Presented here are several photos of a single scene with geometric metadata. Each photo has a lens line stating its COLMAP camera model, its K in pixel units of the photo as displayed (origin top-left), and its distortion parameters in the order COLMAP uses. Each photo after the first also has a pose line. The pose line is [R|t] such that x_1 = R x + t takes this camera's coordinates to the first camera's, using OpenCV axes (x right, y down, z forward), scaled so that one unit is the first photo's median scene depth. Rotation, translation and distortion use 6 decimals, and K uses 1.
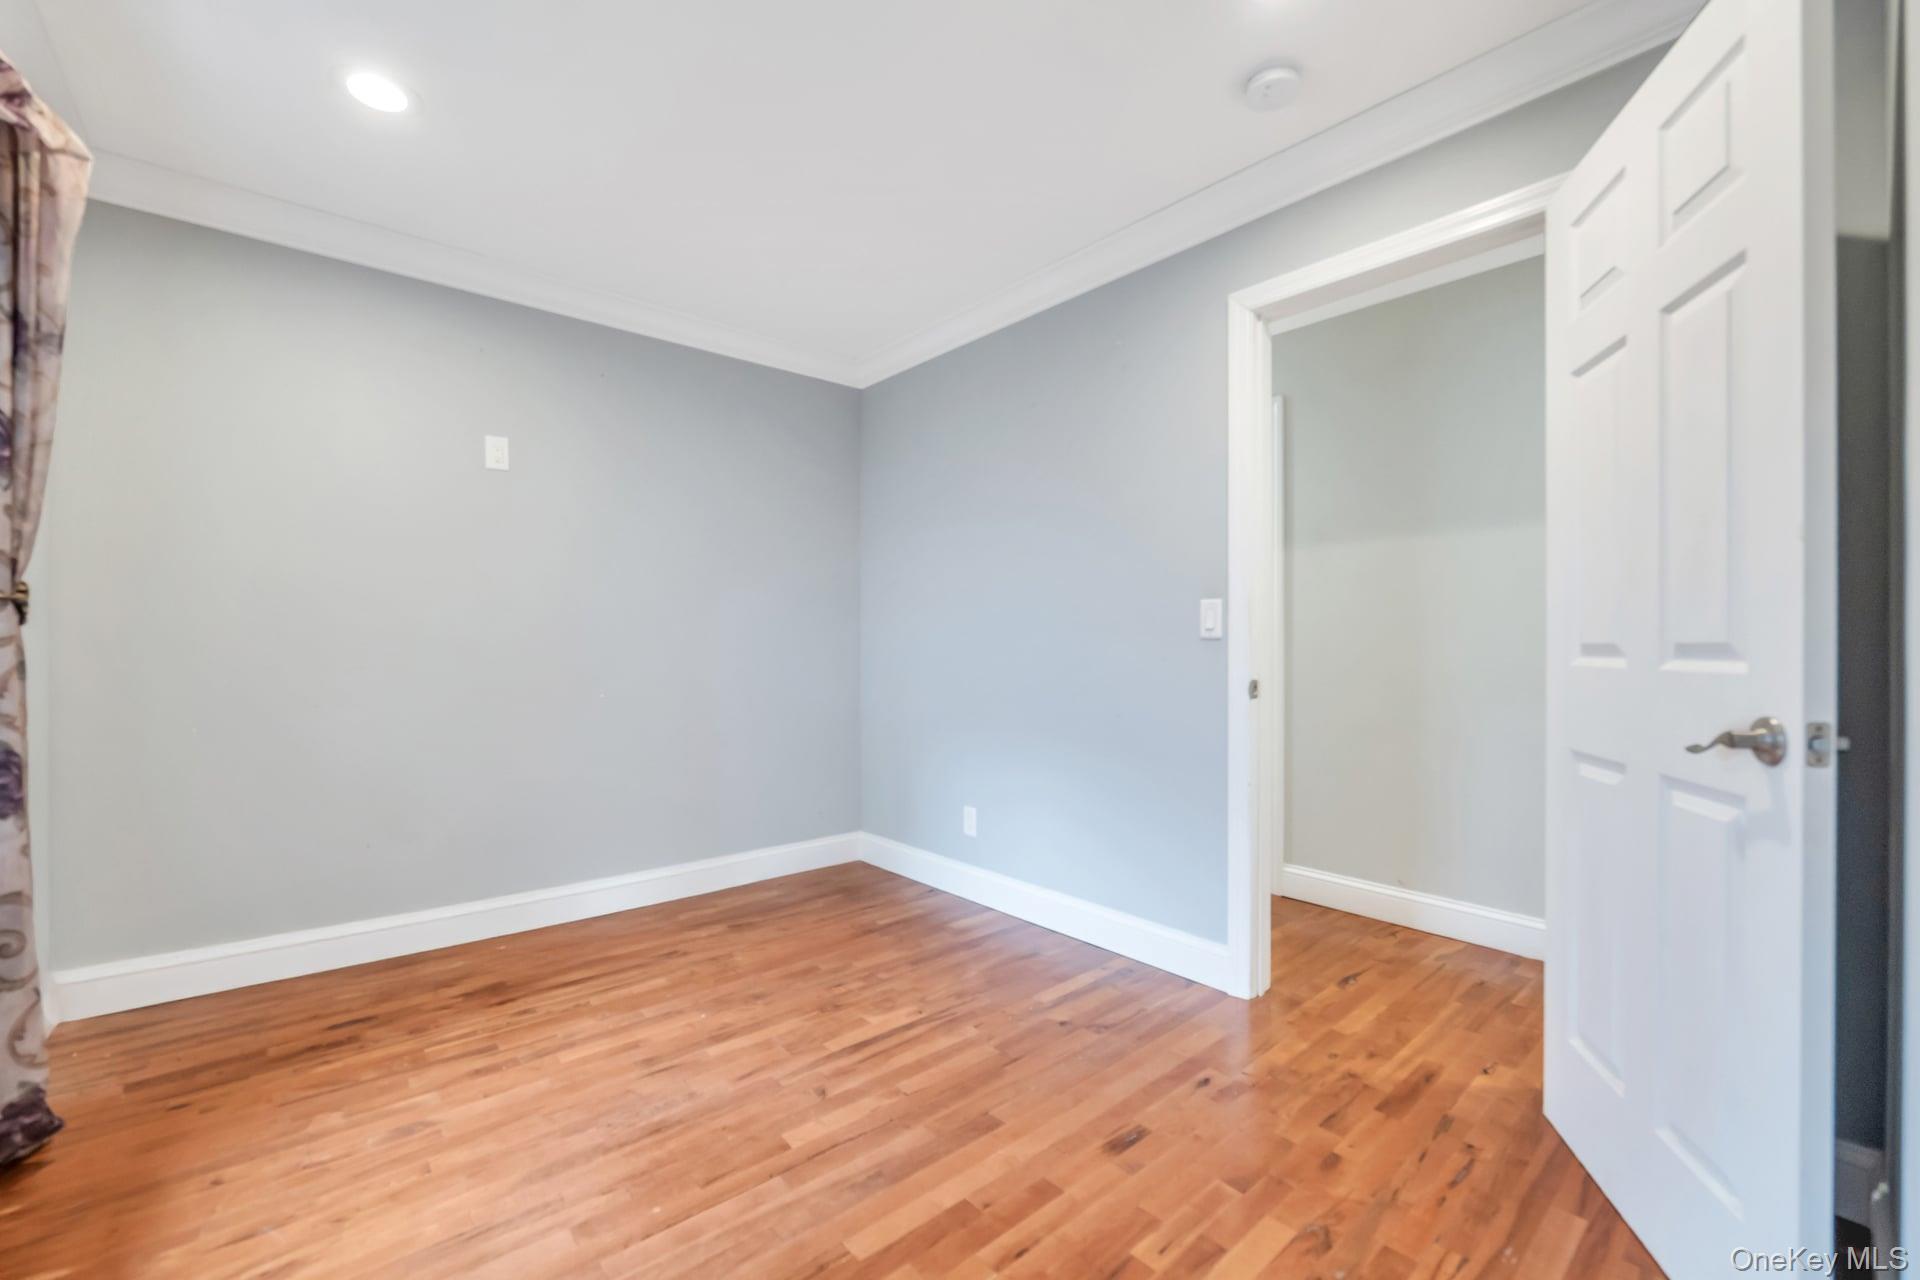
lens RADIAL K [[791.1, 0, 957.6], [0, 791.1, 644.5], [0, 0, 1]] dist [-0.010513, 0.000317]
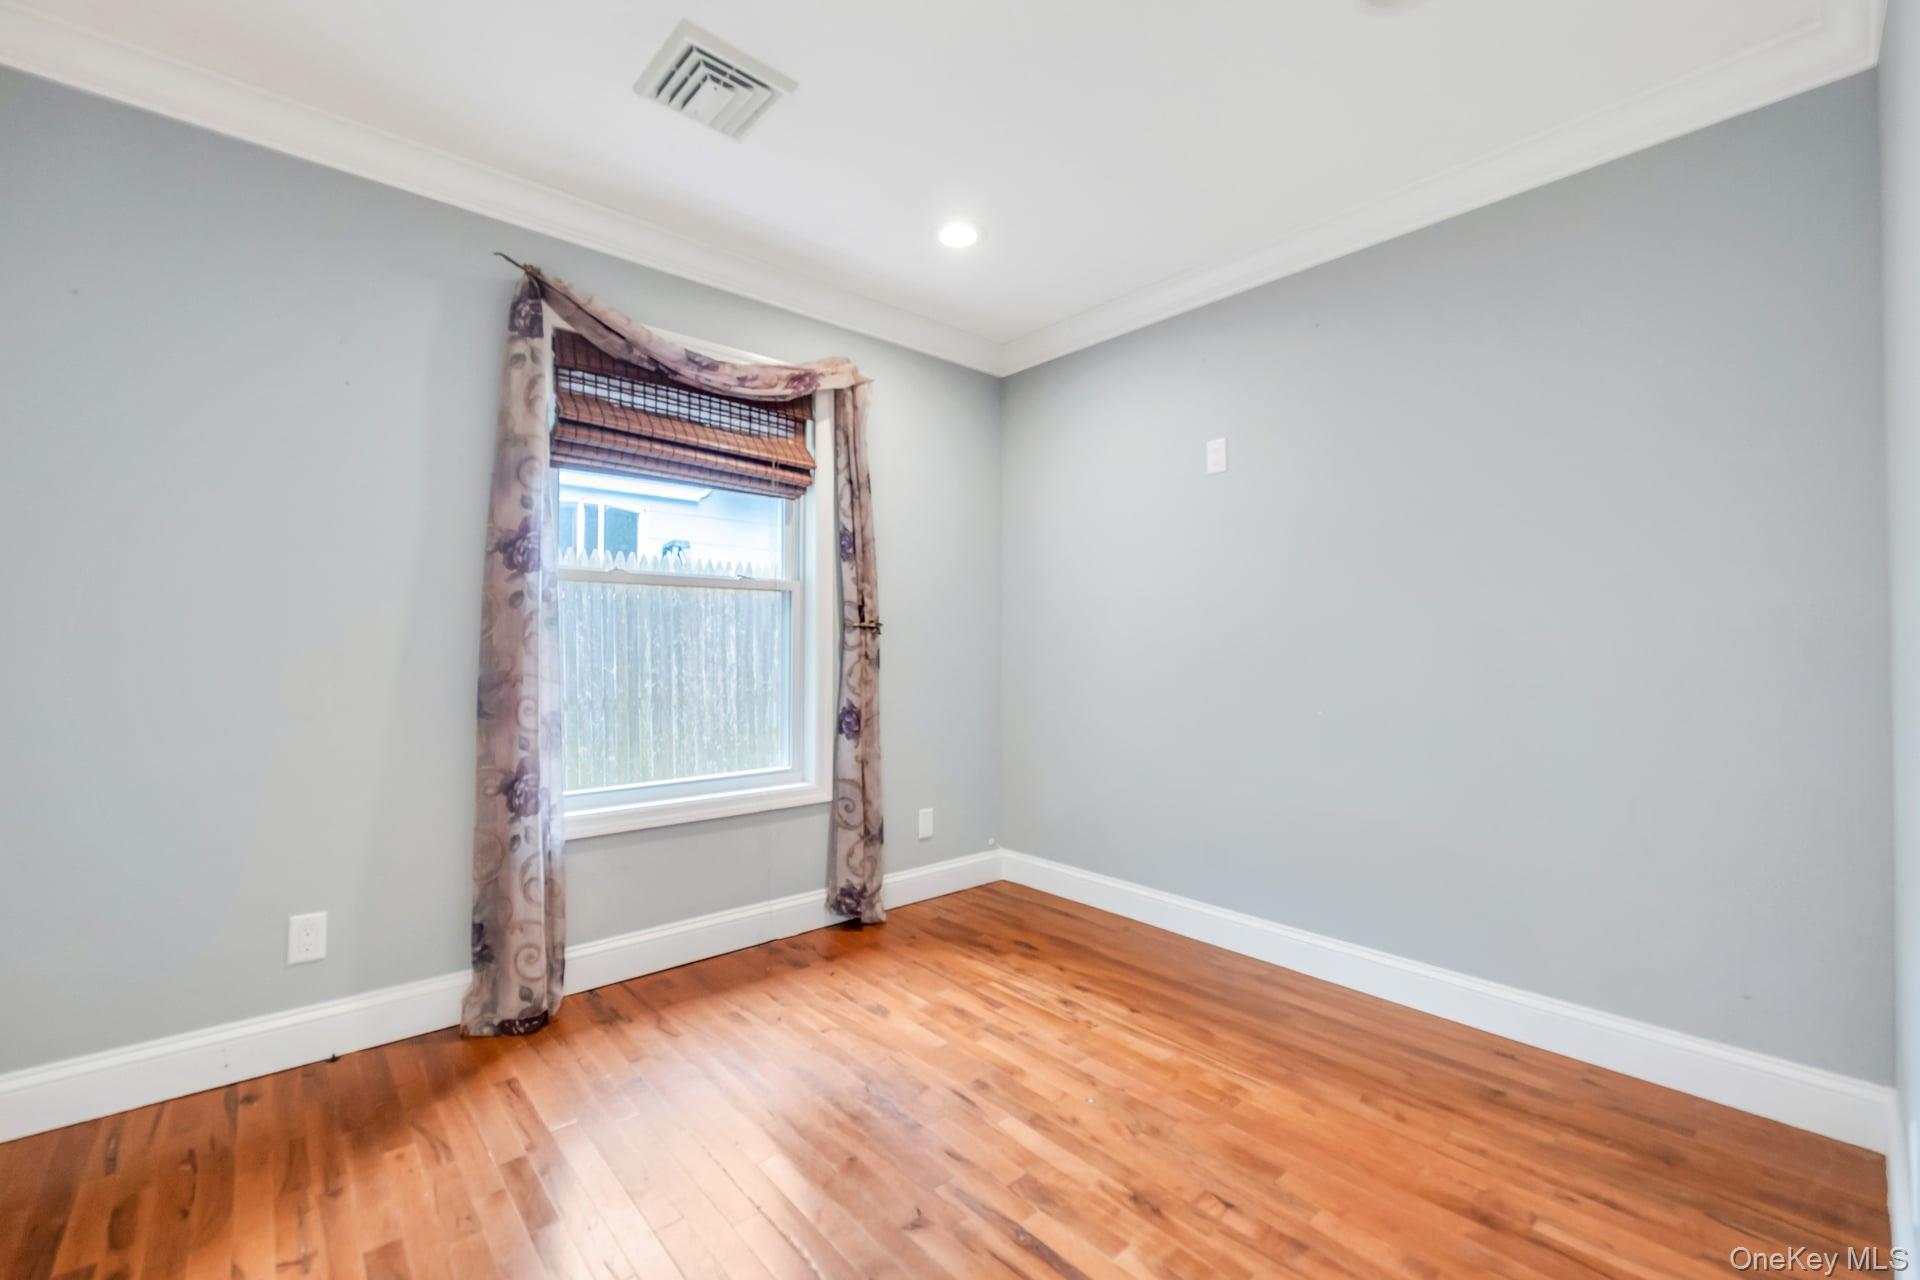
lens RADIAL K [[825.2, 0, 1020.3], [0, 825.2, 640.6], [0, 0, 1]] dist [-0.003156, -0.000150]
pose [[0.015858, -0.008569, -0.999838, 0.598245], [0.000594, 0.999963, -0.008561, -0.004353], [0.999874, -0.000459, 0.015862, 1.001724]]
